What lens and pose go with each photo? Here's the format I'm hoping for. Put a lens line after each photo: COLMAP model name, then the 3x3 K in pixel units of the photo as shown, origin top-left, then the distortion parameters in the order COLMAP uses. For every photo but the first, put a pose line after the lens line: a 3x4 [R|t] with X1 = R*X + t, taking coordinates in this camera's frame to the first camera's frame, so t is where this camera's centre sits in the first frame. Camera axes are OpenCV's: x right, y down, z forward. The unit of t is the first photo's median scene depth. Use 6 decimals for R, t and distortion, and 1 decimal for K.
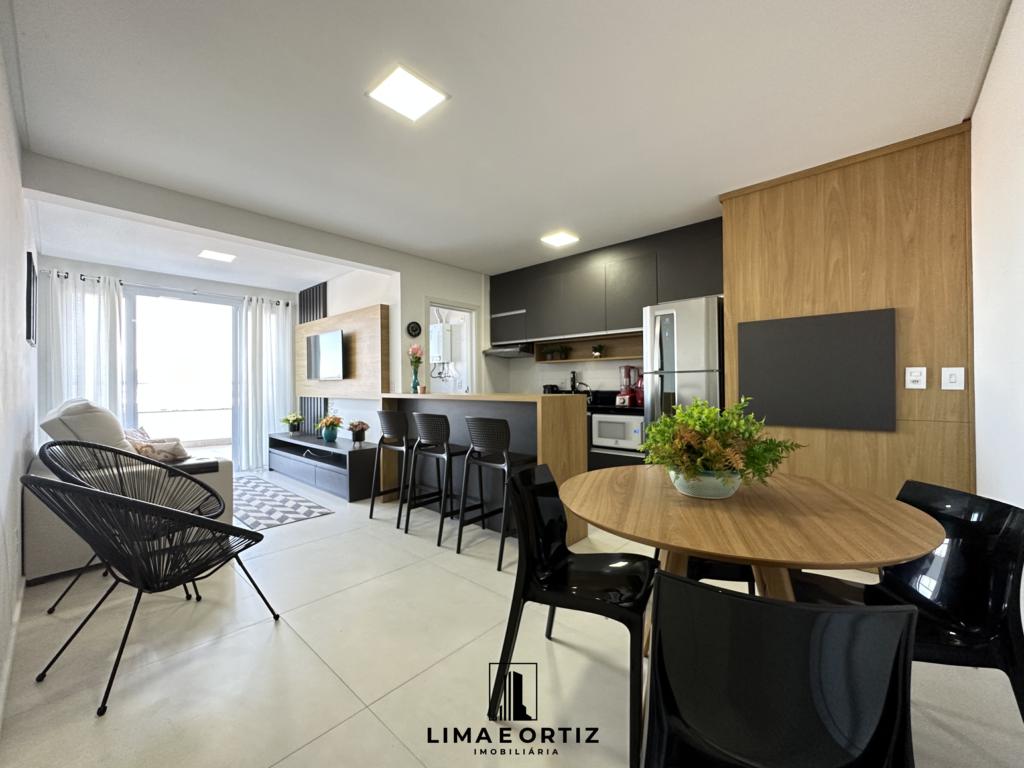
lens RADIAL K [[408.9, 0, 512.8], [0, 408.9, 382.9], [0, 0, 1]] dist [-0.003533, 0.000612]
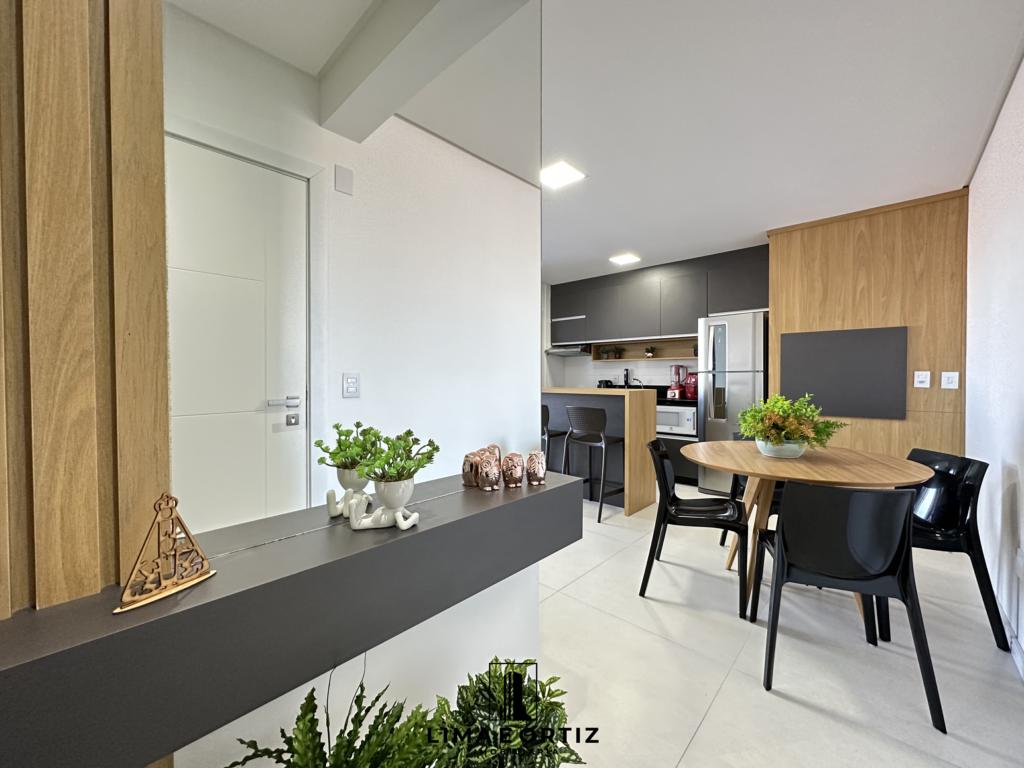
lens RADIAL K [[408.5, 0, 513.7], [0, 408.5, 382.8], [0, 0, 1]] dist [-0.000923, 0.000092]
pose [[0.999930, 0.007030, -0.009538, -0.180742], [-0.006842, 0.999784, 0.019637, -0.010134], [0.009674, -0.019571, 0.999762, -0.188518]]
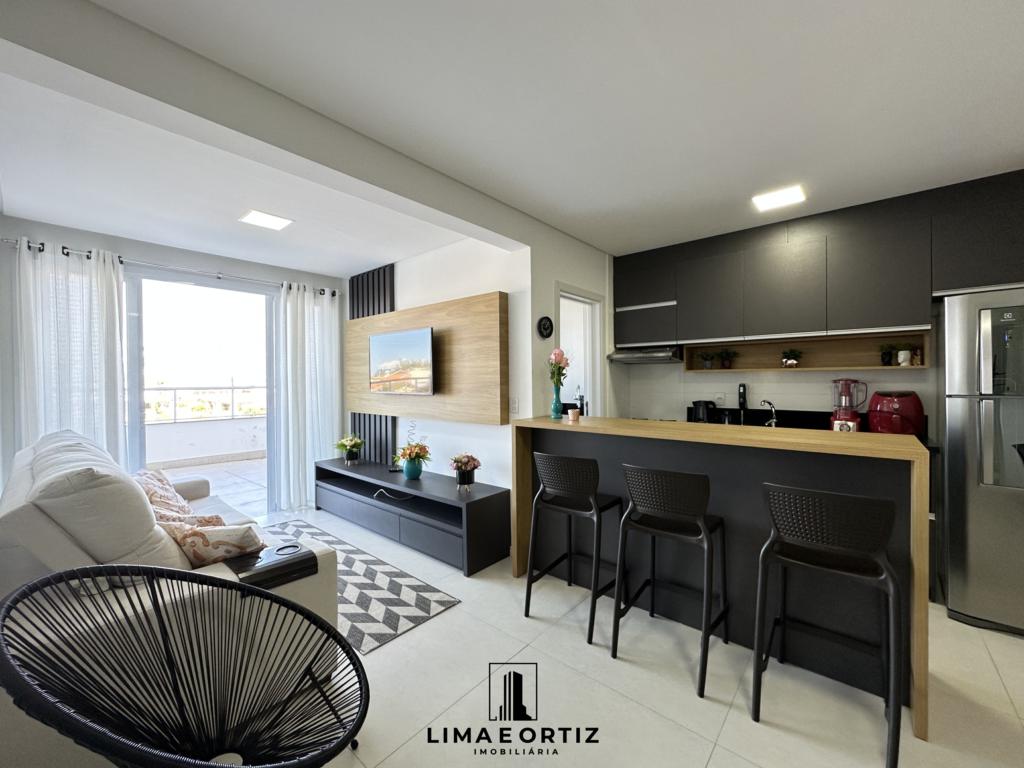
lens RADIAL K [[408.9, 0, 512.8], [0, 408.9, 382.9], [0, 0, 1]] dist [-0.003533, 0.000612]
pose [[0.999601, -0.000326, 0.028233, -0.326788], [0.000000, 0.999933, 0.011539, -0.043266], [-0.028235, -0.011535, 0.999535, 0.294036]]
